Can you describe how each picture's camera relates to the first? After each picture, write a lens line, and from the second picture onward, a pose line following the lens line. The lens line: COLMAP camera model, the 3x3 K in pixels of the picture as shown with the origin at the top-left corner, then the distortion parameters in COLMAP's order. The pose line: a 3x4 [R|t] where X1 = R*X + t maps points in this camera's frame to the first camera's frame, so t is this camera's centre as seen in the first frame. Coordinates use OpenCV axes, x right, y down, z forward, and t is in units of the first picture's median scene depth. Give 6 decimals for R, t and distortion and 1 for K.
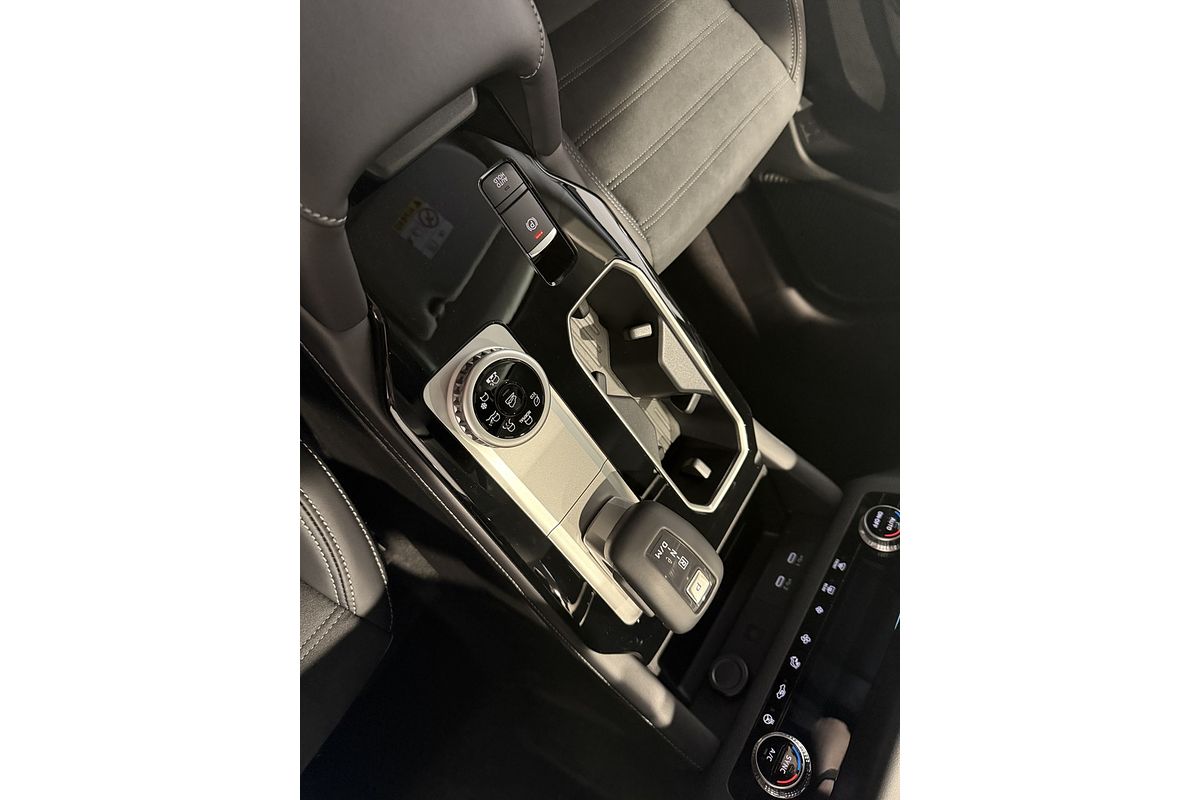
lens RADIAL K [[602.6, 0, 600.0], [0, 602.6, 400.0], [0, 0, 1]] dist [0.000092, -0.000182]
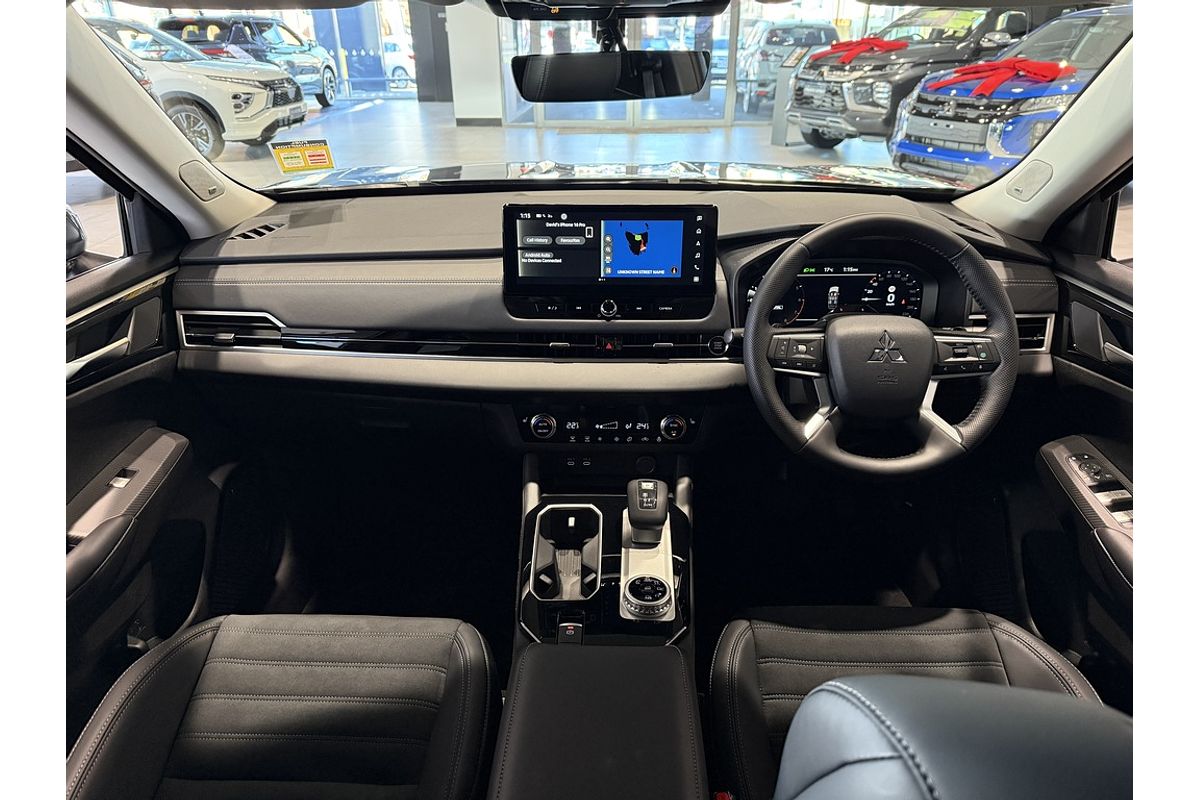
lens RADIAL K [[759.9, 0, 589.8], [0, 759.9, 406.6], [0, 0, 1]] dist [0.165073, -0.281242]
pose [[-0.543727, -0.807352, 0.229224, -0.104912], [0.734658, -0.325813, 0.595083, -1.178294], [-0.405757, 0.491964, 0.770281, -0.995666]]
